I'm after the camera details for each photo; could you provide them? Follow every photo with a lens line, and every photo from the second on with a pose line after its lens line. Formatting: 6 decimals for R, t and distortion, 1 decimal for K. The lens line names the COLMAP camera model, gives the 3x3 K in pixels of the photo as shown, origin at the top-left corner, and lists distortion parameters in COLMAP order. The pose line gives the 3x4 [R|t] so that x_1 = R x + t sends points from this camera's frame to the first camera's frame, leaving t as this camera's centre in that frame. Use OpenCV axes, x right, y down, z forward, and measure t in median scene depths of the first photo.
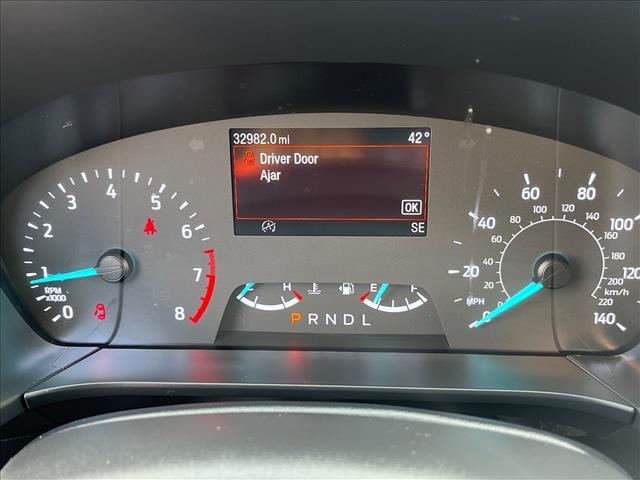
lens RADIAL K [[680.9, 0, 319.9], [0, 680.9, 240.0], [0, 0, 1]] dist [0.007077, 0.000000]
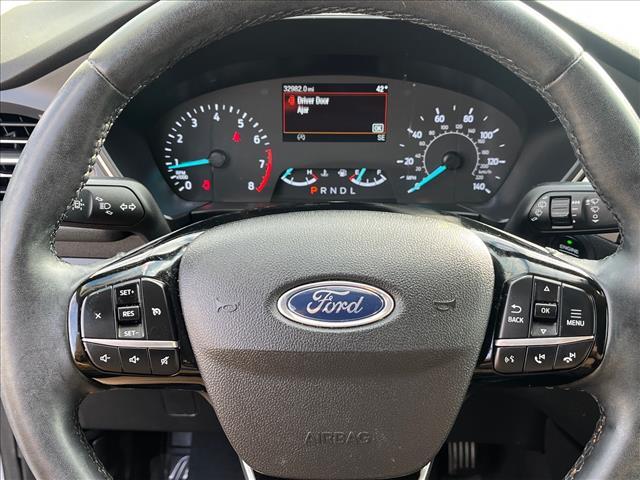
lens RADIAL K [[728.1, 0, 319.7], [0, 728.1, 239.9], [0, 0, 1]] dist [0.115469, 0.000000]
pose [[0.998486, -0.001463, 0.054980, -0.135807], [-0.000816, 0.999143, 0.041395, 0.178819], [-0.054993, -0.041377, 0.997629, -1.007486]]
